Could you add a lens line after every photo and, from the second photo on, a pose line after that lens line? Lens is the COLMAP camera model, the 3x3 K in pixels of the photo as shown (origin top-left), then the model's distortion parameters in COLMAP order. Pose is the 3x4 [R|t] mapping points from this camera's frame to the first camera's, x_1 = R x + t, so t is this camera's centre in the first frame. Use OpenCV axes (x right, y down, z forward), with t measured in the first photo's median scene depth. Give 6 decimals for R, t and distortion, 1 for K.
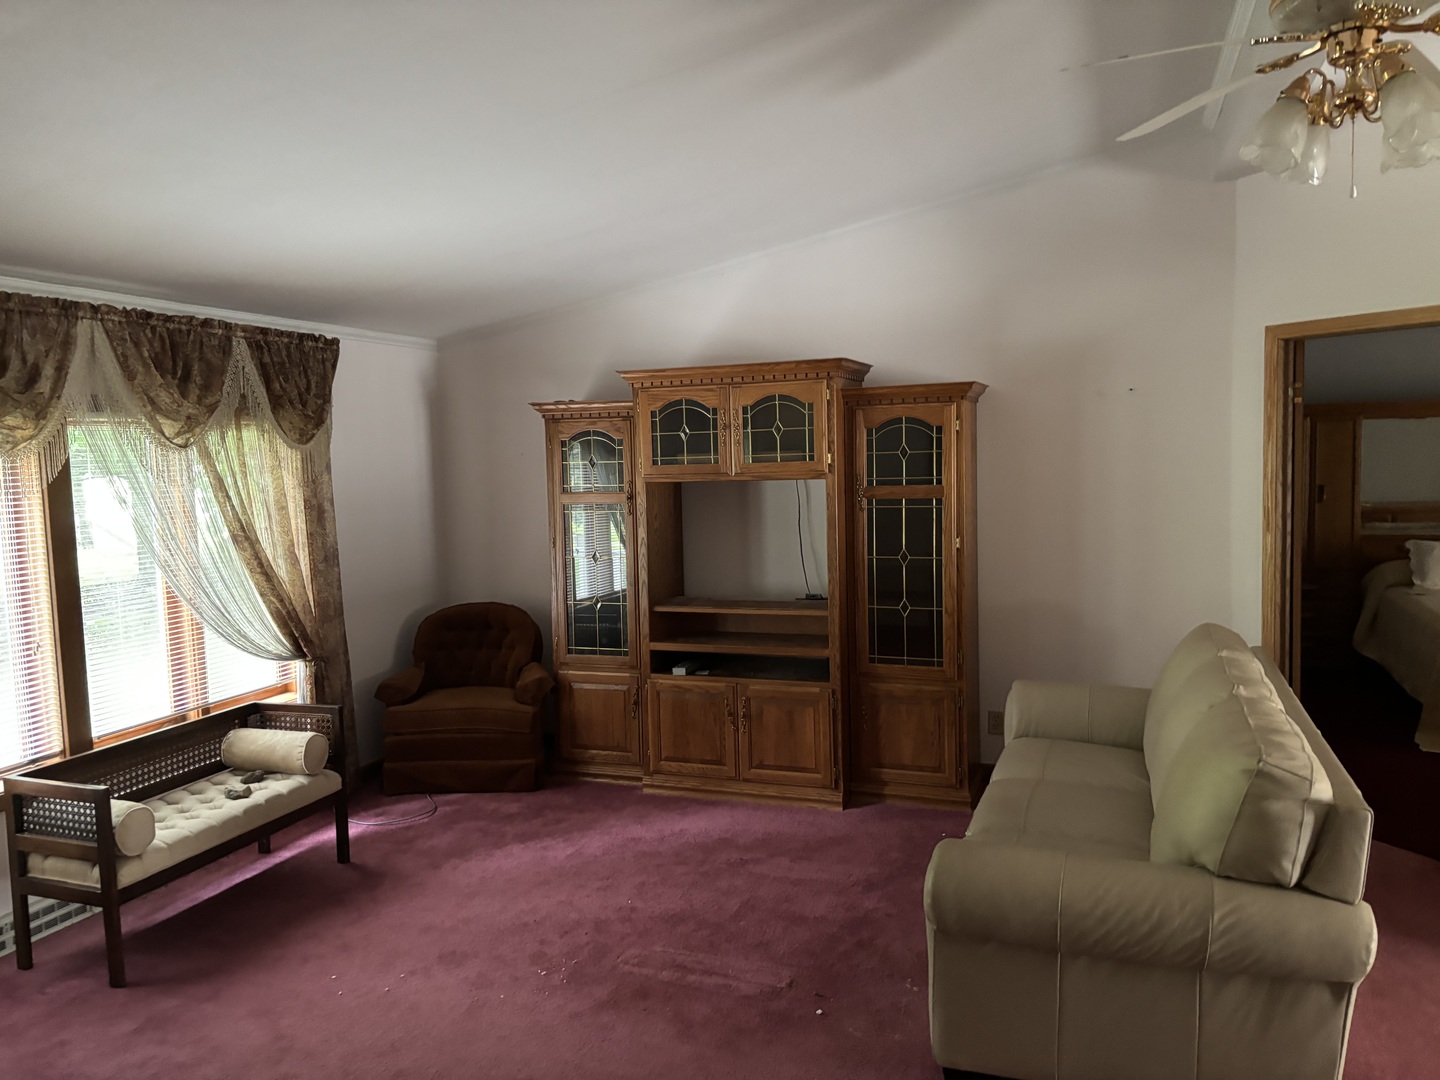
lens RADIAL K [[1097.8, 0, 720.0], [0, 1097.8, 540.0], [0, 0, 1]] dist [0.088176, -0.012874]
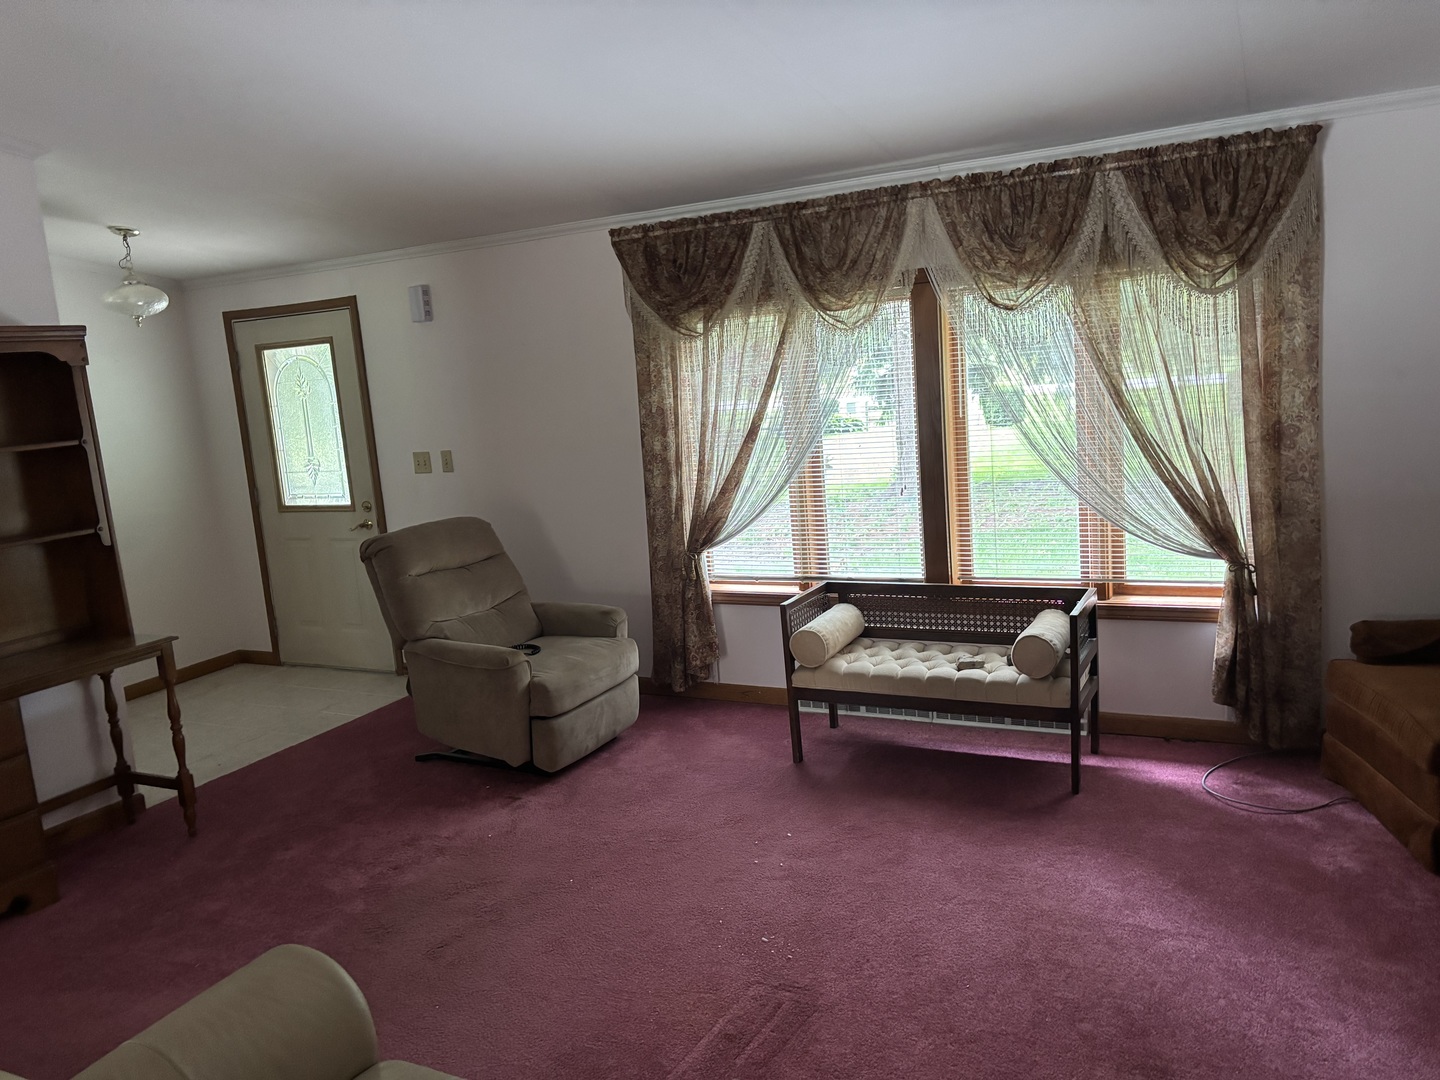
lens RADIAL K [[1062.2, 0, 720.0], [0, 1062.2, 540.0], [0, 0, 1]] dist [-0.007705, -0.001193]
pose [[-0.120481, 0.190058, -0.974352, 0.484008], [-0.004608, 0.981384, 0.192000, -0.061441], [0.992705, 0.027622, -0.117363, 0.865278]]
